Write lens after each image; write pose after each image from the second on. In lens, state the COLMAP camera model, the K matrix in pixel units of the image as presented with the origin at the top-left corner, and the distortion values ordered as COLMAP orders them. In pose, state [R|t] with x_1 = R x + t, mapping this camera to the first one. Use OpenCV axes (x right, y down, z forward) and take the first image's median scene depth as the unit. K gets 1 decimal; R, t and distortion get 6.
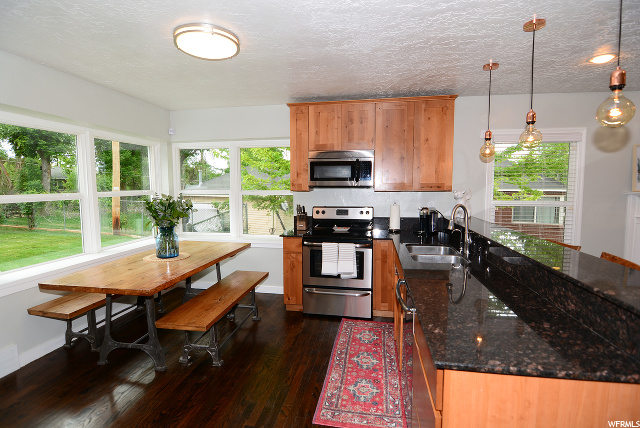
lens RADIAL K [[321.2, 0, 318.3], [0, 321.2, 216.1], [0, 0, 1]] dist [-0.009066, -0.006229]
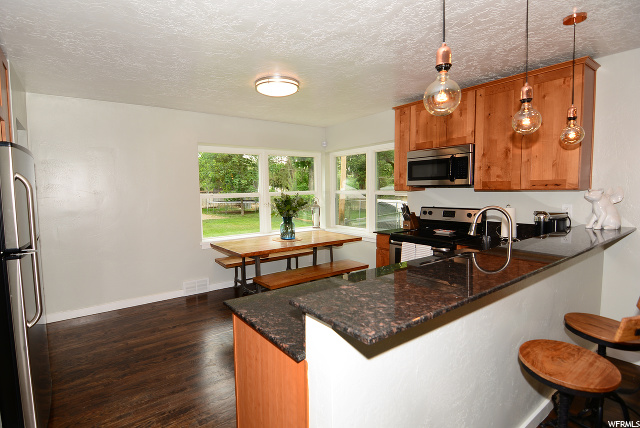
lens RADIAL K [[321.2, 0, 294.7], [0, 321.2, 211.4], [0, 0, 1]] dist [-0.009066, -0.006229]
pose [[0.699554, 0.041572, -0.713370, 0.474013], [-0.052968, 0.998577, 0.006251, -0.001662], [0.712614, 0.033413, 0.700760, 0.047321]]
